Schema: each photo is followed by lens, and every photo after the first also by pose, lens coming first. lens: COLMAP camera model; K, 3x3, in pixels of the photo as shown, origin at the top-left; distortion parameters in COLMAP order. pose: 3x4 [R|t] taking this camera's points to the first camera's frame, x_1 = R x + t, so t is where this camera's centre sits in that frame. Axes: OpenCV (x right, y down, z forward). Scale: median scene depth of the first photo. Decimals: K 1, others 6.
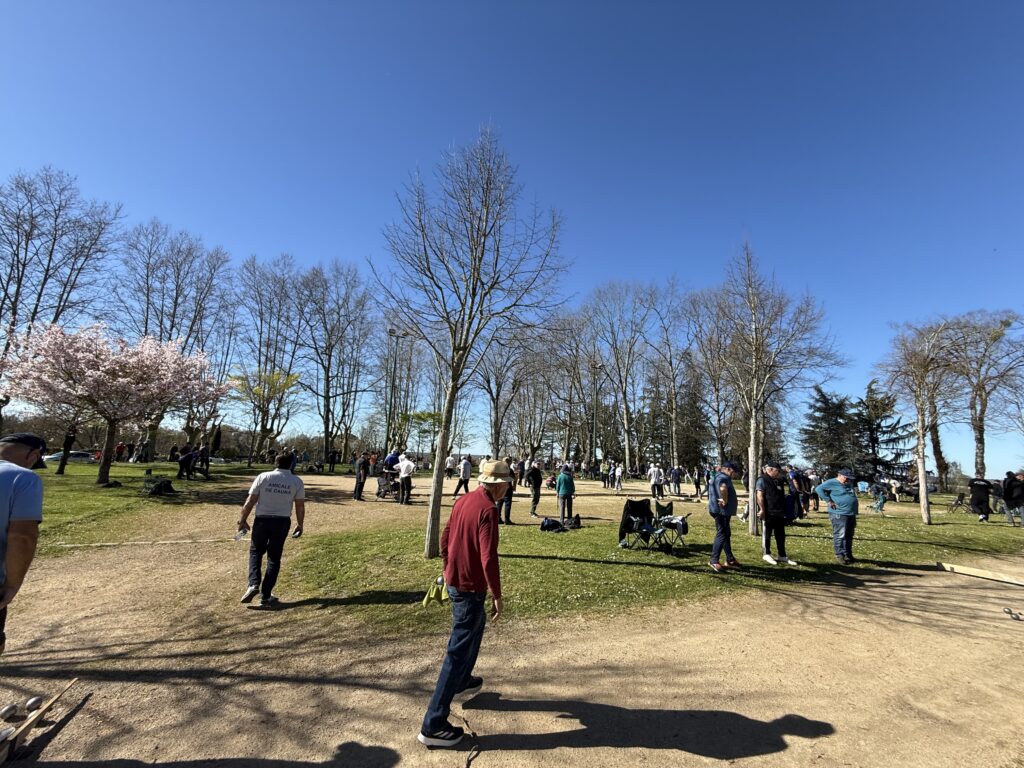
lens RADIAL K [[409.0, 0, 512.0], [0, 409.0, 384.0], [0, 0, 1]] dist [-0.000002, -0.000195]
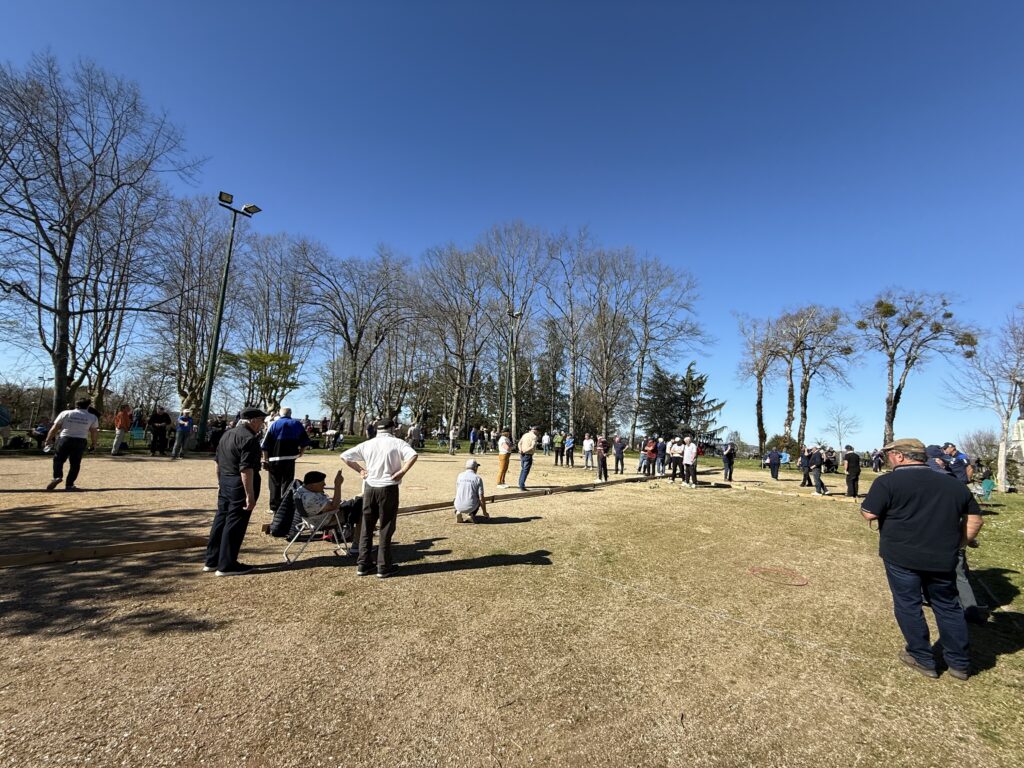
lens RADIAL K [[409.0, 0, 512.0], [0, 409.0, 384.0], [0, 0, 1]] dist [-0.000002, -0.000195]
pose [[0.914366, 0.054123, 0.401254, -0.071004], [-0.087049, 0.994128, 0.064273, 0.027041], [-0.395419, -0.093698, 0.913709, 0.153742]]
